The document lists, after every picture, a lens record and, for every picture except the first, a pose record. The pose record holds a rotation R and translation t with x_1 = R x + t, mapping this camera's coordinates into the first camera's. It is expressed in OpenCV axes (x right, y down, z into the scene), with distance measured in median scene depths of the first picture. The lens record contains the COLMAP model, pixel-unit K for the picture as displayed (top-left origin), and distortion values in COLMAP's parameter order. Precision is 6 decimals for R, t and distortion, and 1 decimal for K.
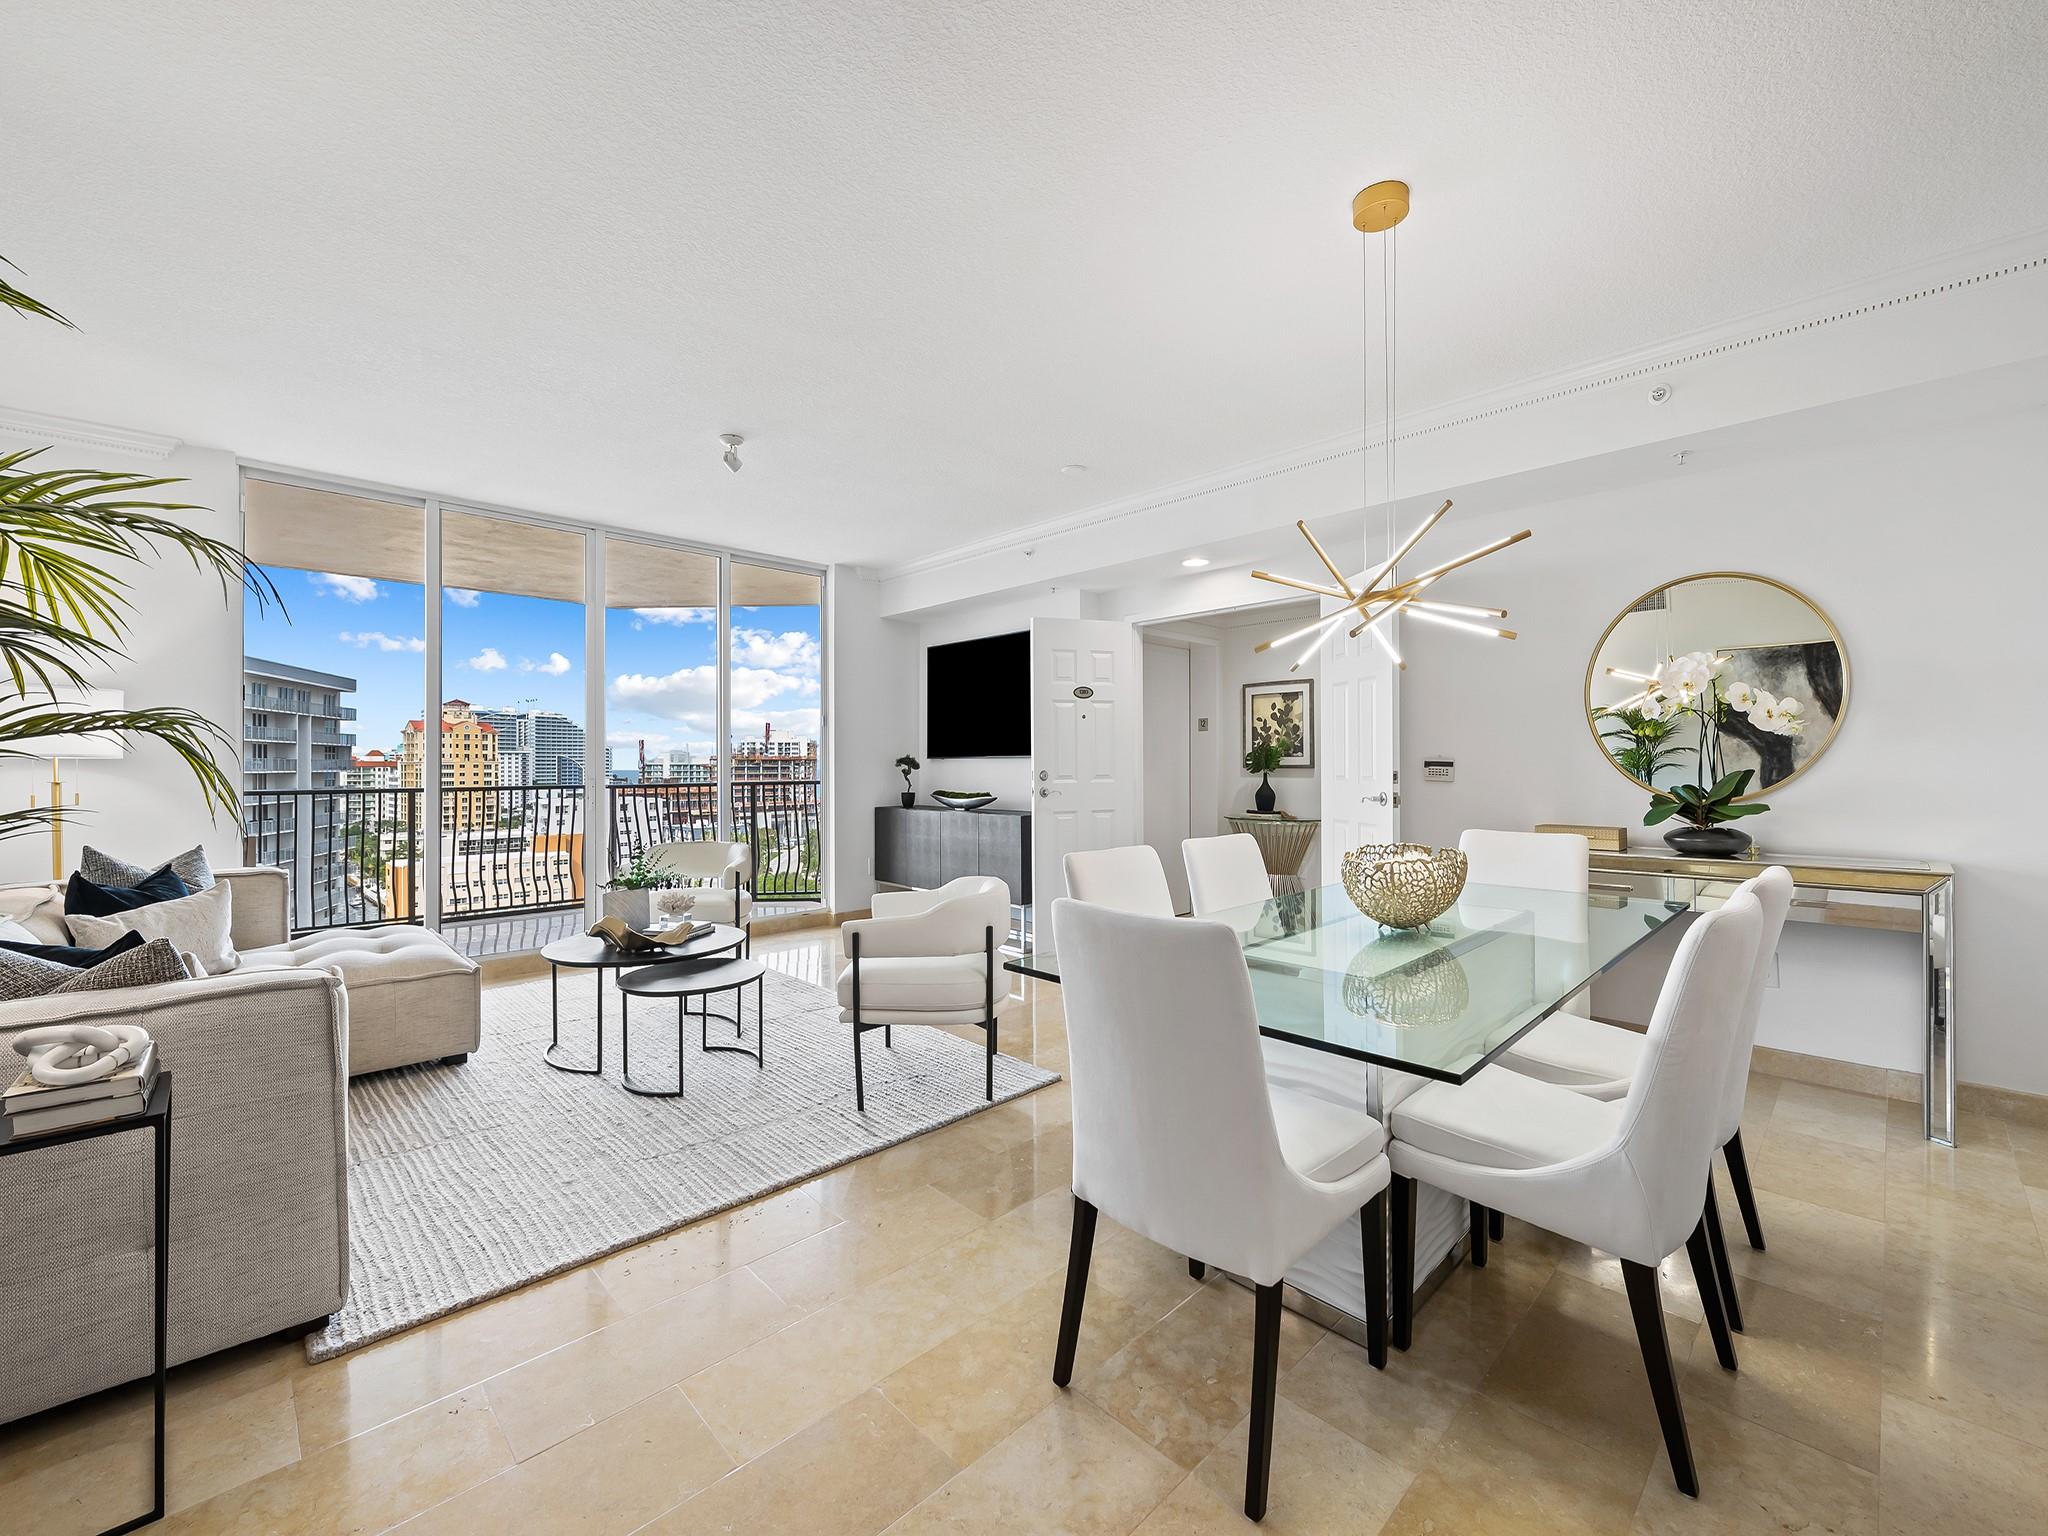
lens RADIAL K [[840.0, 0, 1025.7], [0, 840.0, 760.3], [0, 0, 1]] dist [0.001255, -0.003209]
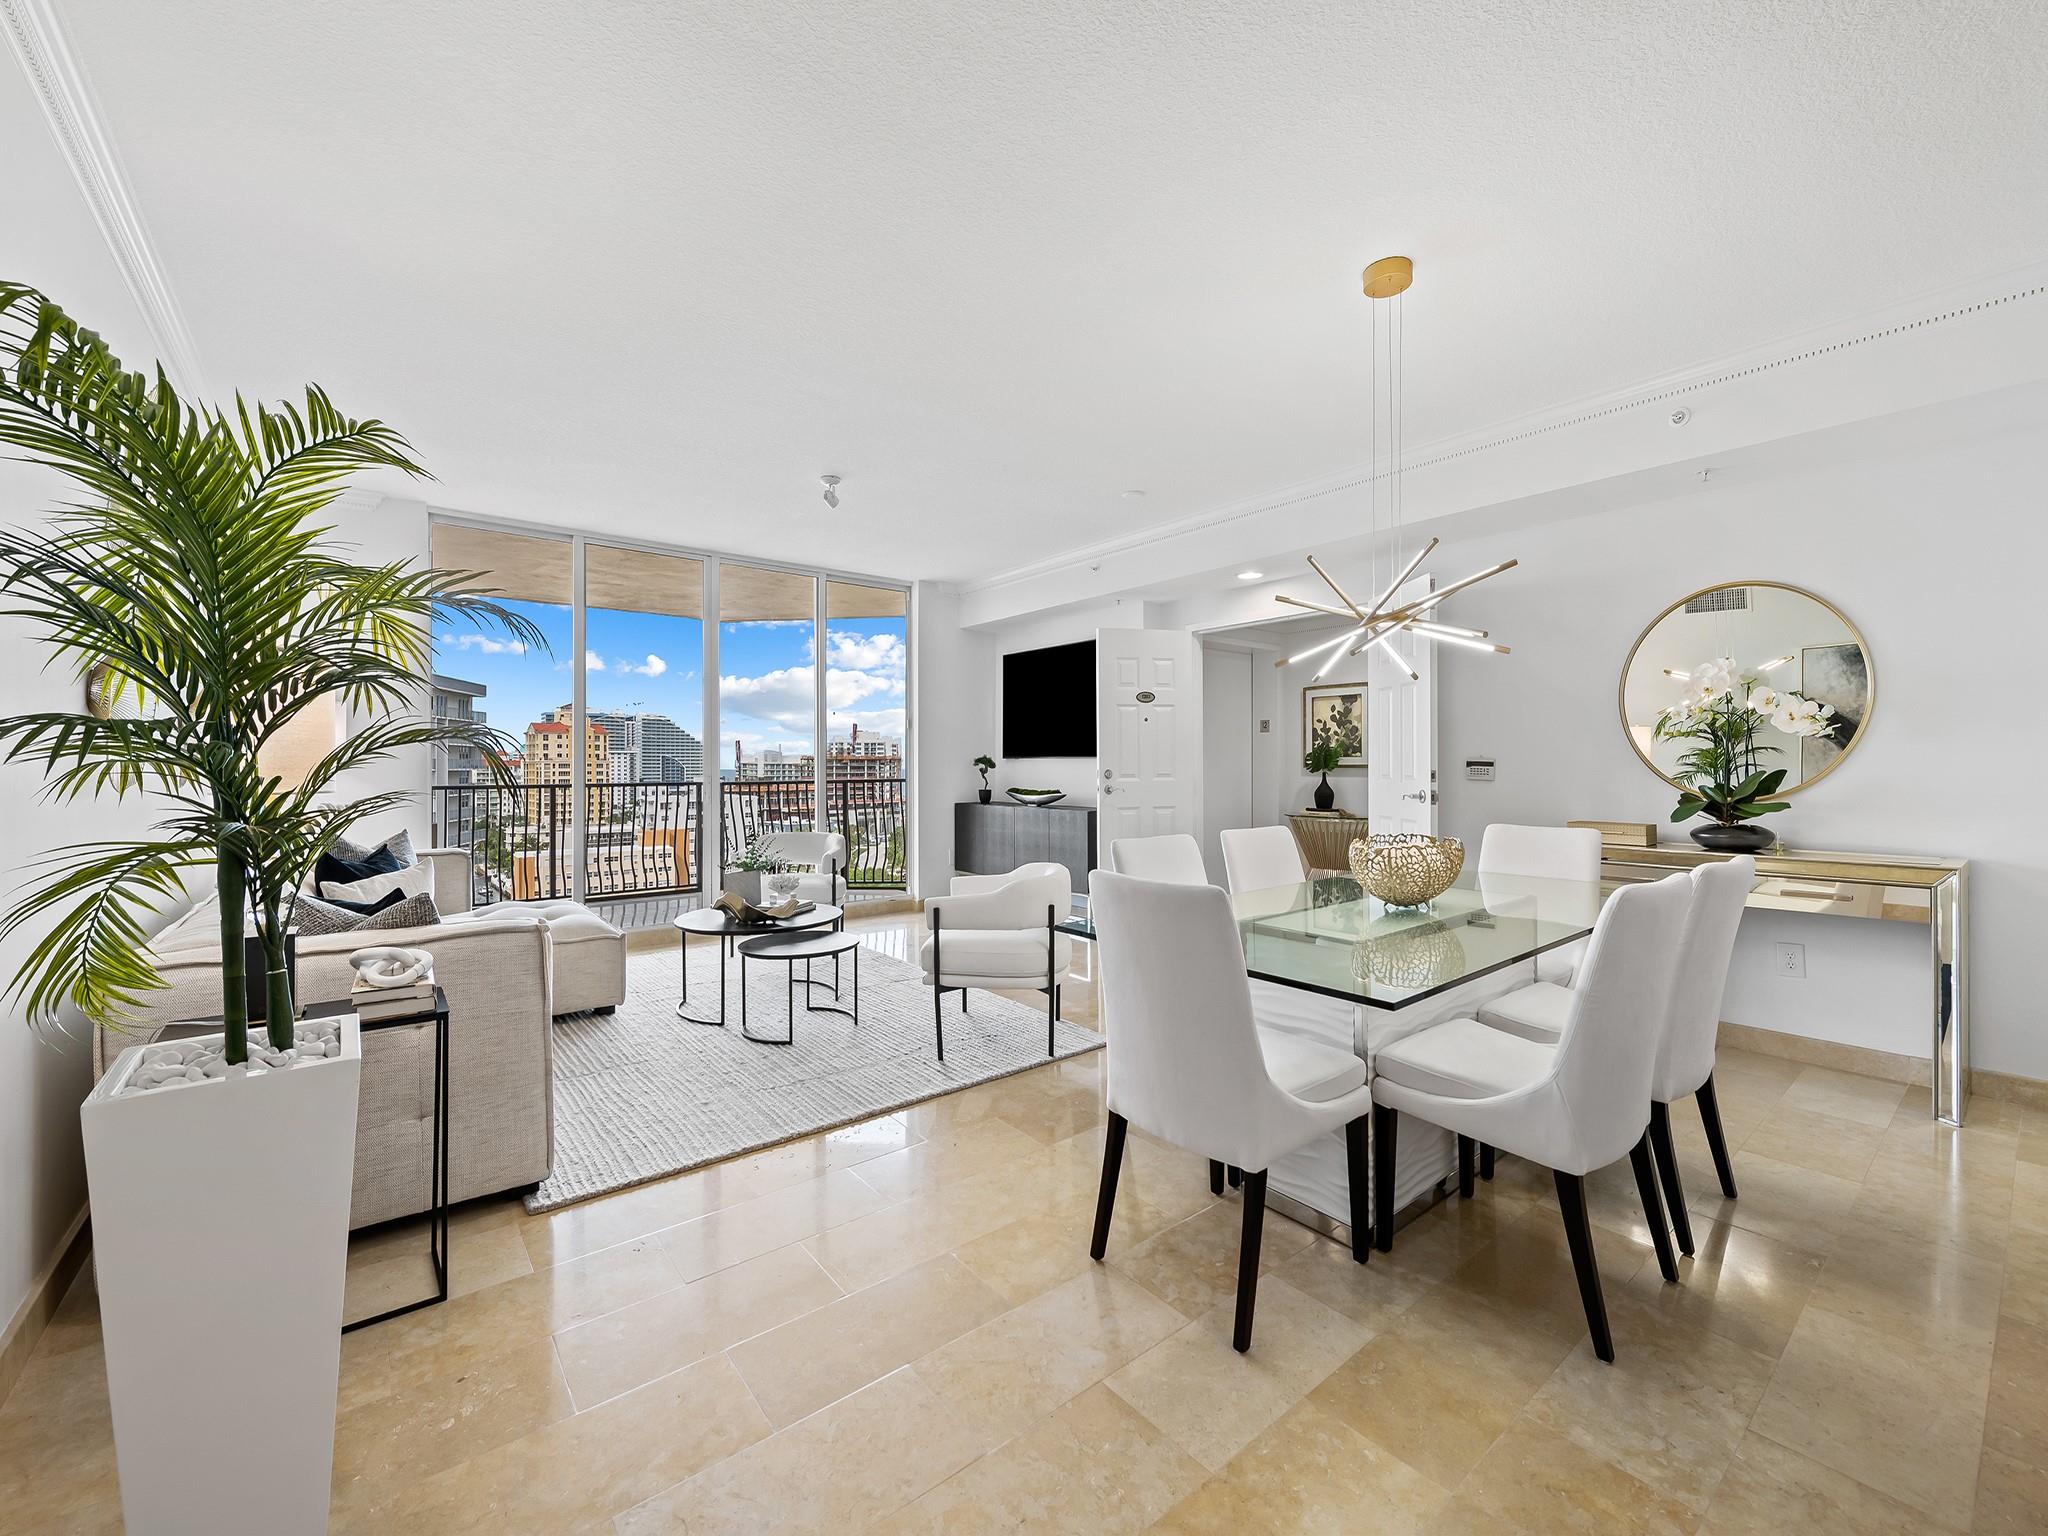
lens RADIAL K [[829.8, 0, 1024.8], [0, 829.8, 761.6], [0, 0, 1]] dist [0.000540, -0.002745]
pose [[0.995392, 0.000891, -0.095883, 0.026704], [-0.000726, 0.999998, 0.001755, 0.000086], [0.095884, -0.001677, 0.995391, -0.119994]]
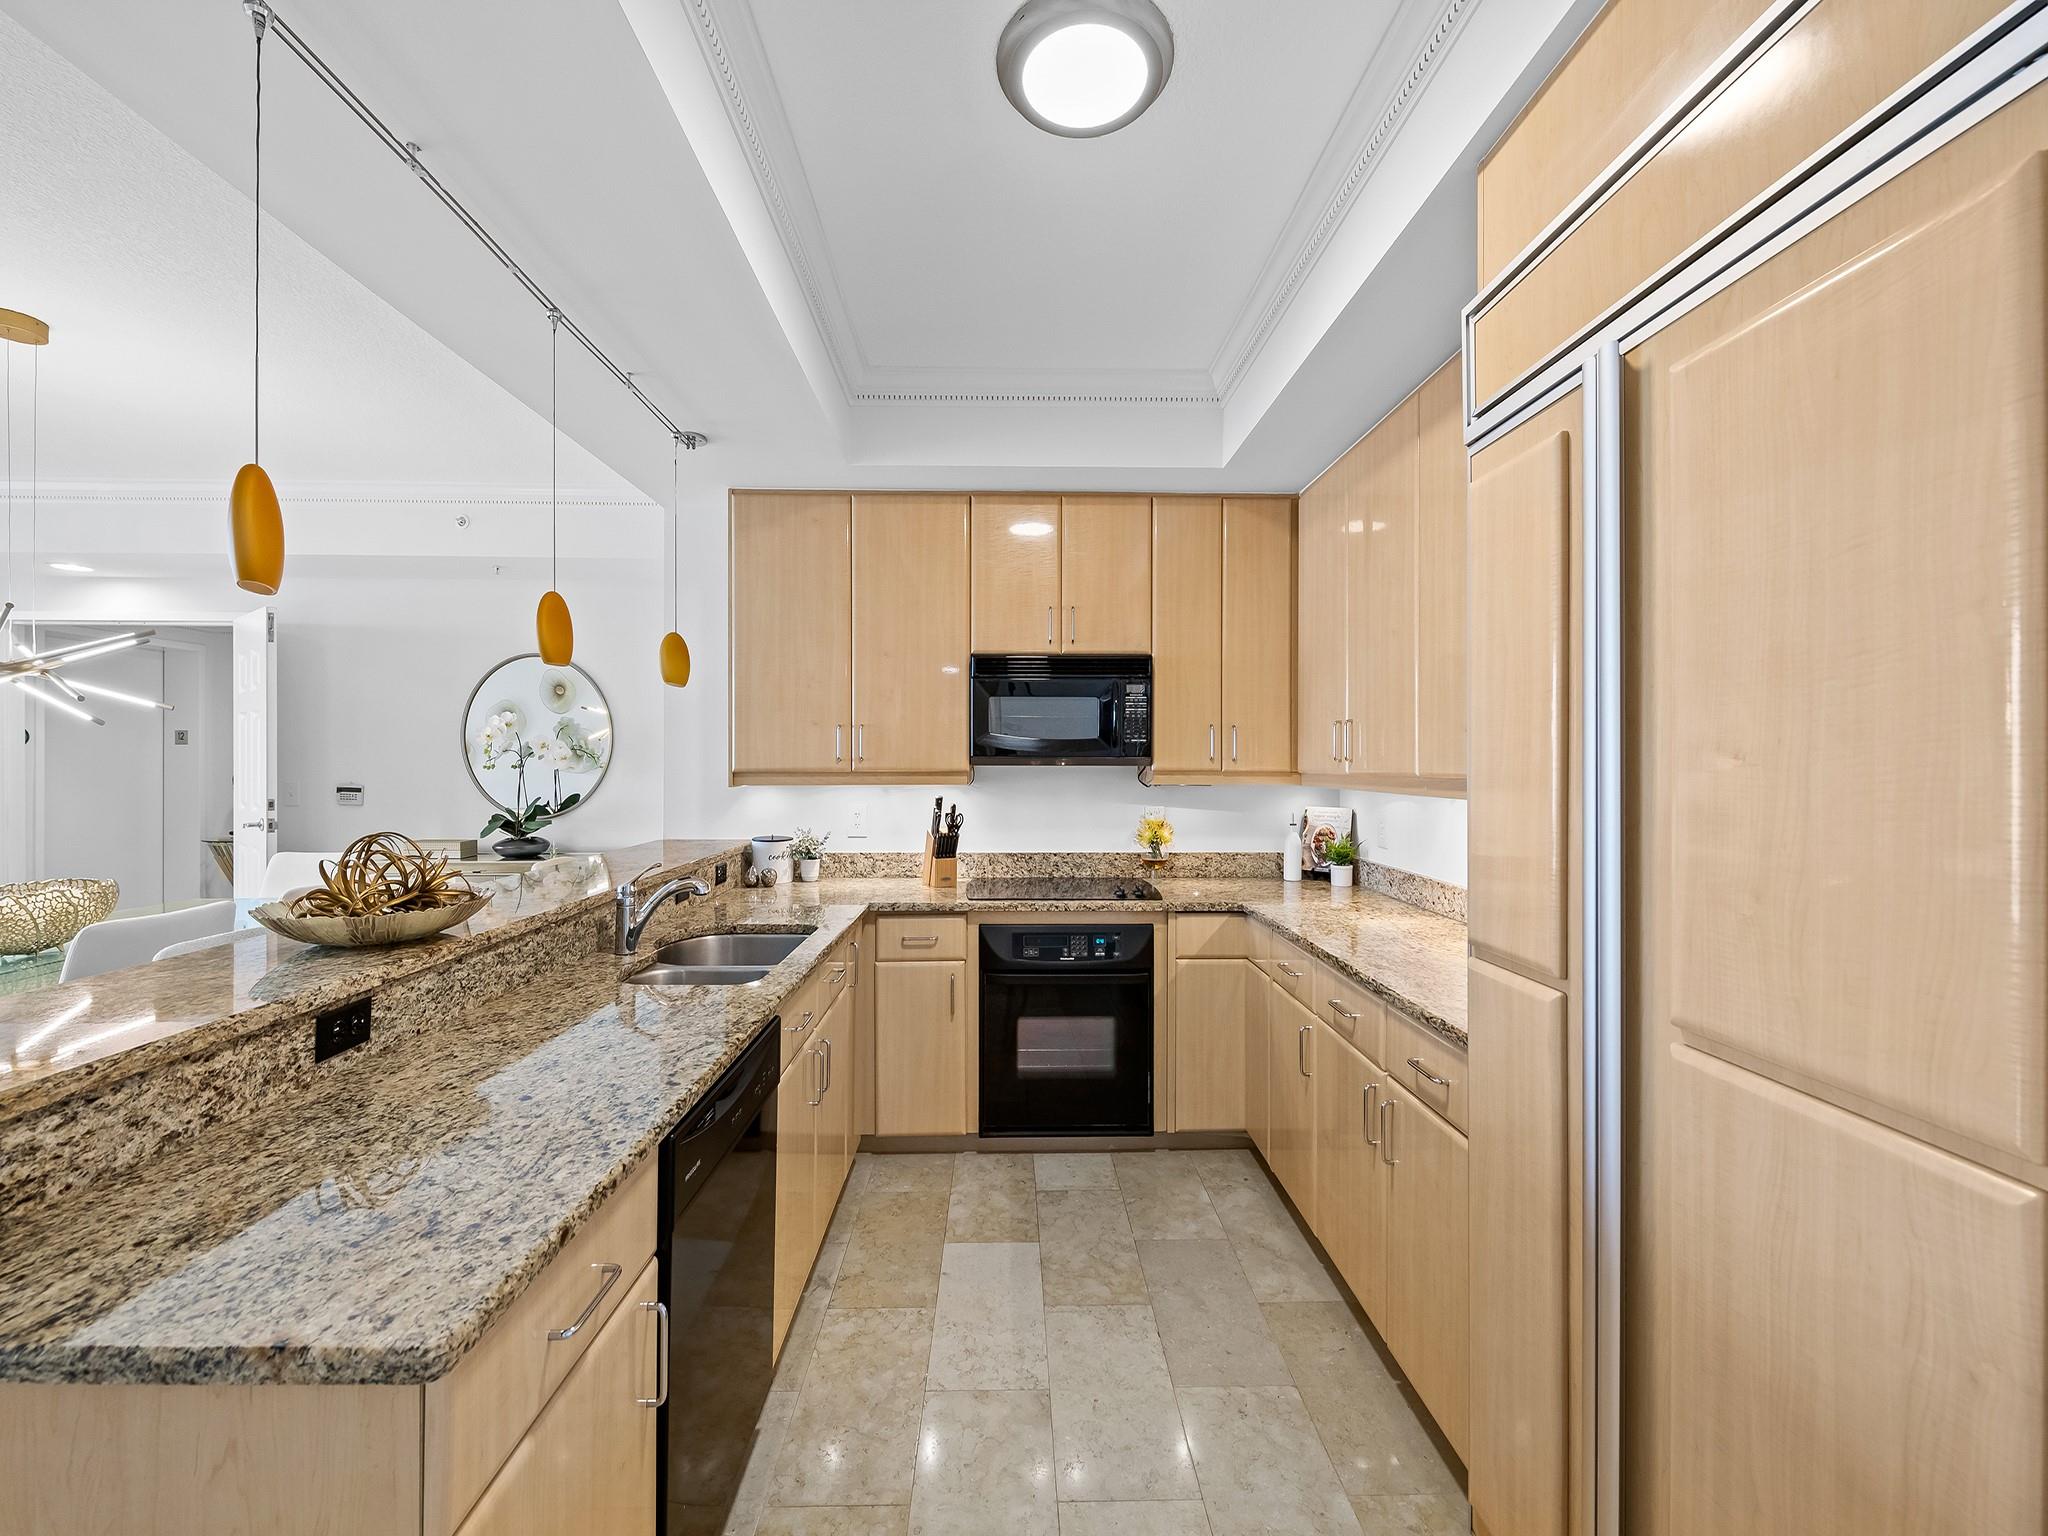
lens RADIAL K [[816.0, 0, 1026.6], [0, 816.0, 760.9], [0, 0, 1]] dist [0.004059, -0.004214]
pose [[0.672391, 0.004756, 0.740181, 0.364985], [-0.008337, 0.999965, 0.001149, -0.054559], [-0.740149, -0.006943, 0.672407, -0.526694]]
